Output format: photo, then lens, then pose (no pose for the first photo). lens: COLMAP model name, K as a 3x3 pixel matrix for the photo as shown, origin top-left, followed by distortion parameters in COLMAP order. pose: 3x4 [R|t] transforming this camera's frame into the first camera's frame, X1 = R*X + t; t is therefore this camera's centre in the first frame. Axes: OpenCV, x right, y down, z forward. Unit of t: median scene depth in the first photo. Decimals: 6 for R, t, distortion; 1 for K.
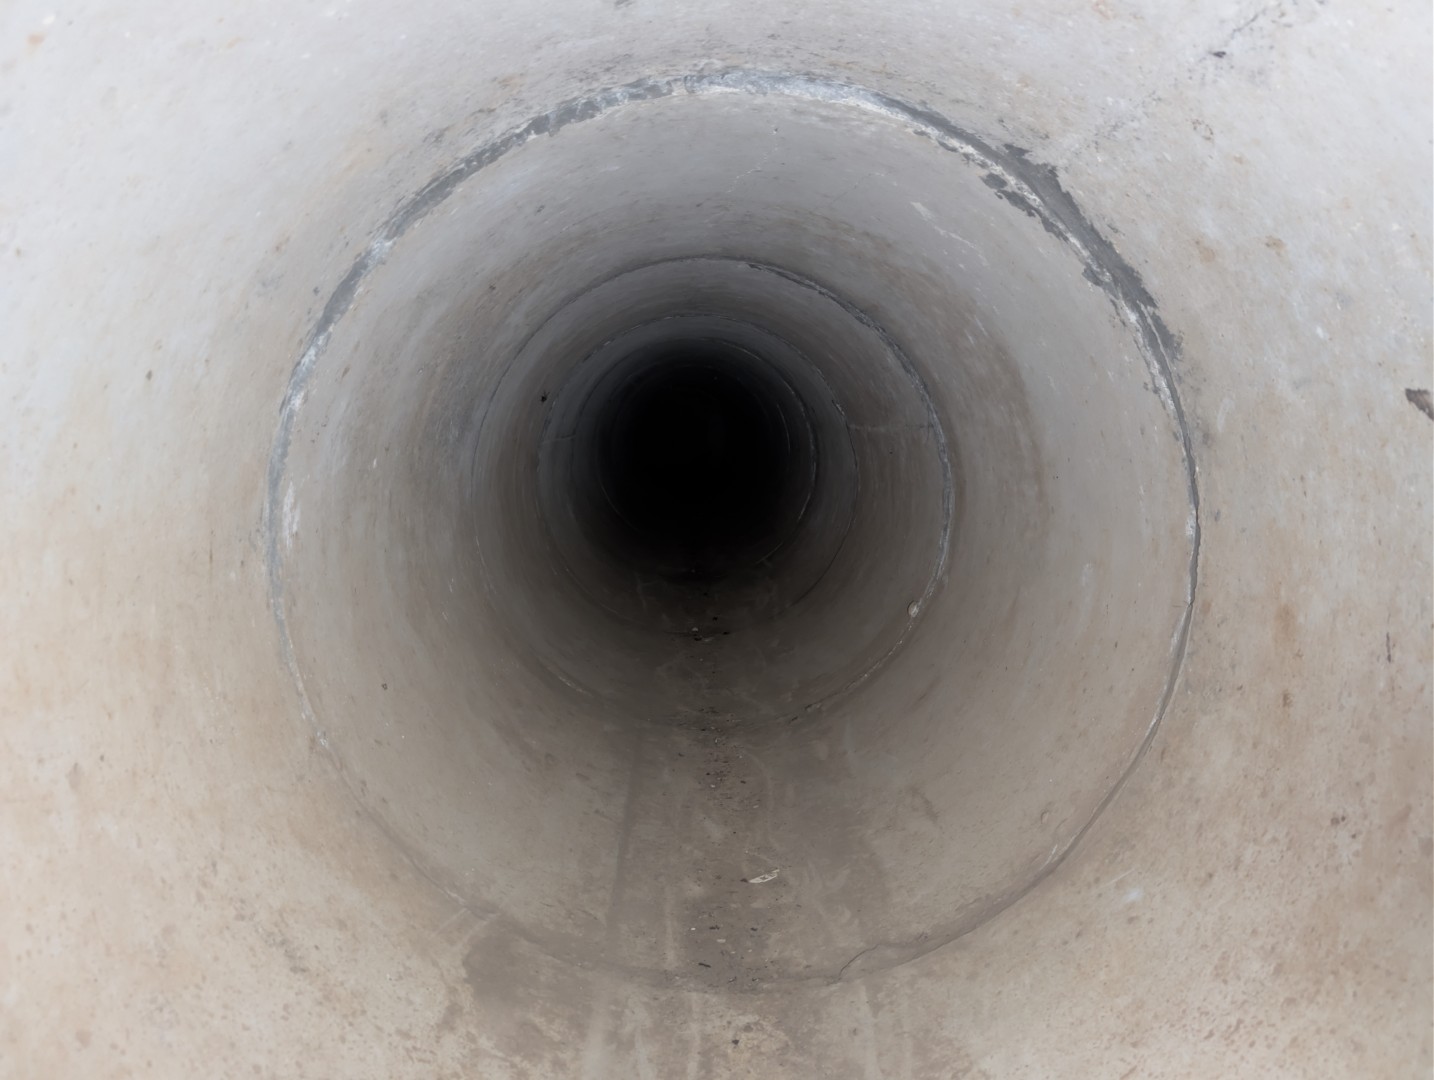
lens RADIAL K [[1046.9, 0, 725.7], [0, 1046.9, 543.3], [0, 0, 1]] dist [0.068486, -0.075940]
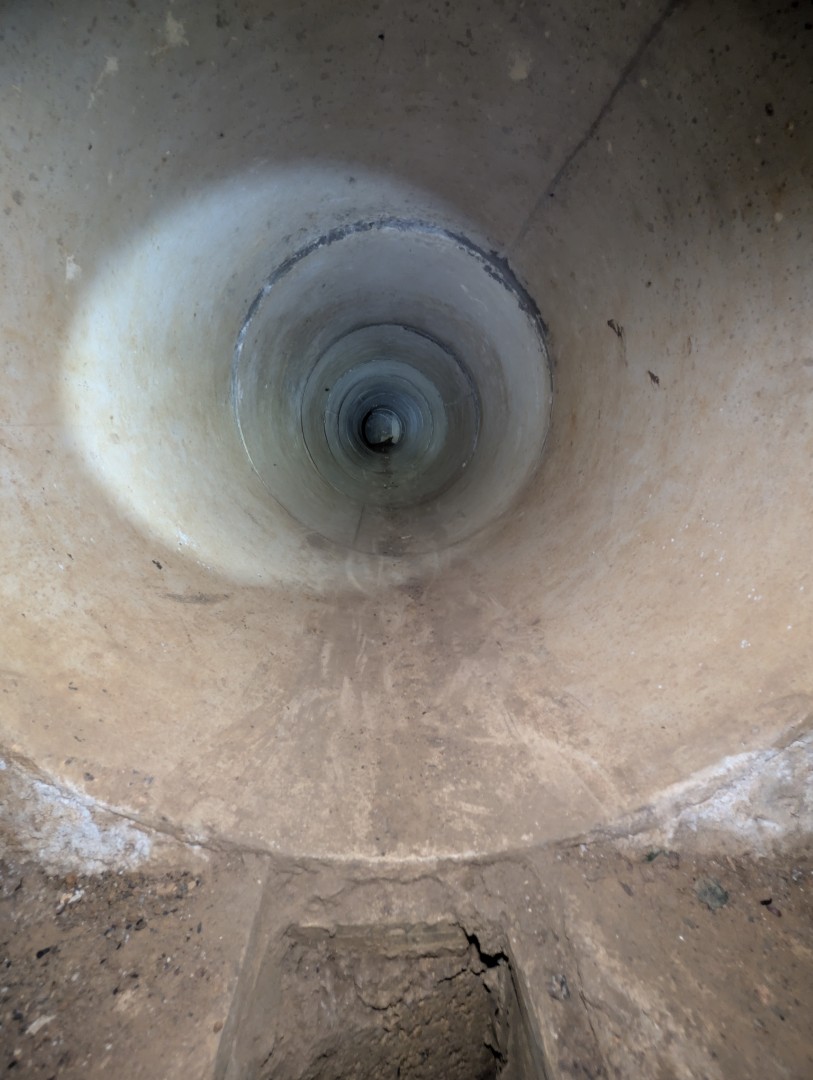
lens RADIAL K [[406.6, 0, 407.8], [0, 406.6, 538.0], [0, 0, 1]] dist [0.000333, 0.000024]
pose [[0.999750, 0.000881, 0.022348, 0.021493], [-0.004350, 0.987805, 0.155638, 0.199644], [-0.021939, -0.155696, 0.987561, -0.170038]]
